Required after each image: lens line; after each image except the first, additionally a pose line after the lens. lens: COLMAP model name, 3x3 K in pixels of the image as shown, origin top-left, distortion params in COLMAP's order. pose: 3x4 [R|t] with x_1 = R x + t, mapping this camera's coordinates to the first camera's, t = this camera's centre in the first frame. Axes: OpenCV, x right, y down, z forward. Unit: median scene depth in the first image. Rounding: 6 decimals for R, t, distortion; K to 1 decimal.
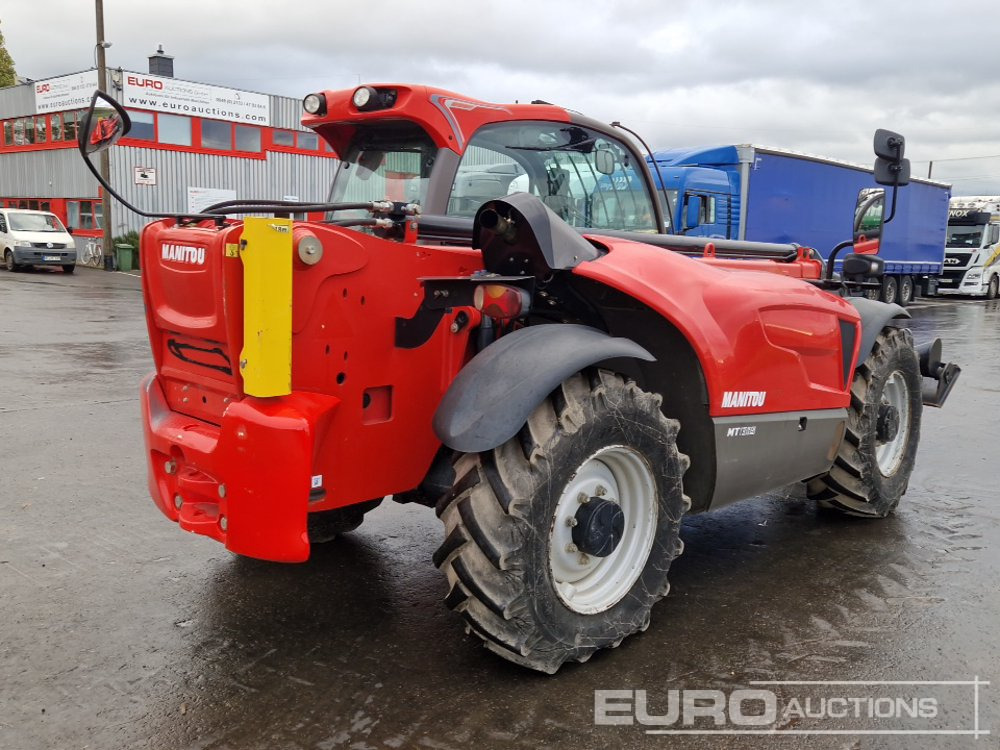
lens RADIAL K [[892.7, 0, 500.0], [0, 892.7, 375.0], [0, 0, 1]] dist [0.057535, -0.004443]
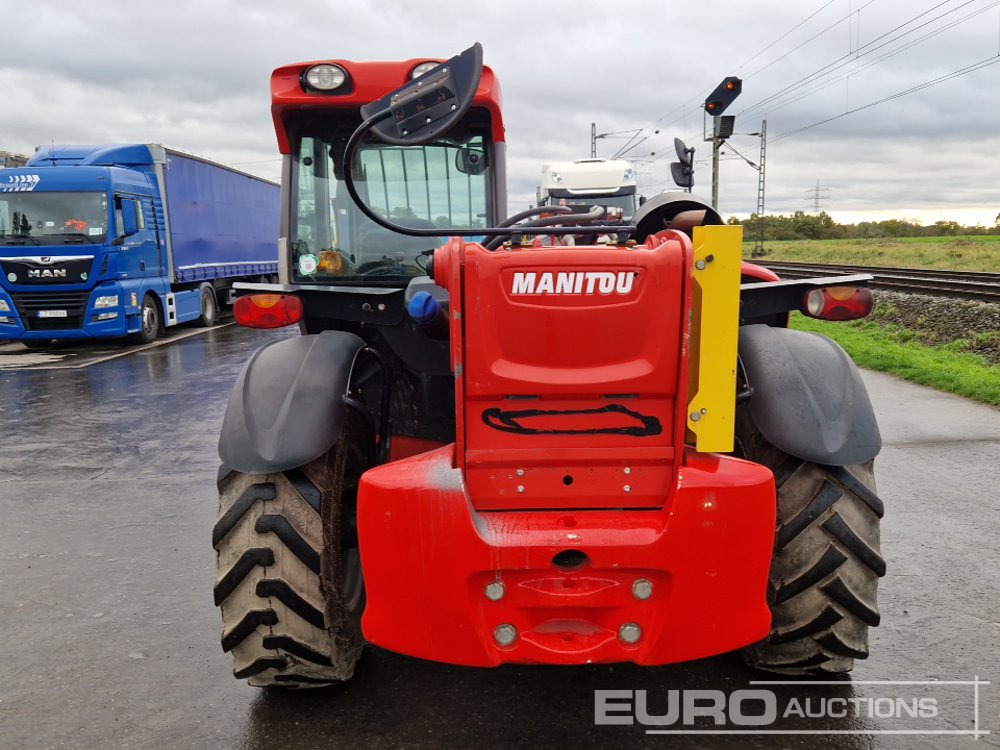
lens RADIAL K [[892.7, 0, 500.0], [0, 892.7, 375.0], [0, 0, 1]] dist [0.057535, -0.004443]
pose [[0.711521, -0.146745, 0.687171, -0.586764], [0.149030, 0.987217, 0.056508, -0.072903], [-0.686679, 0.062203, 0.724294, 0.346744]]
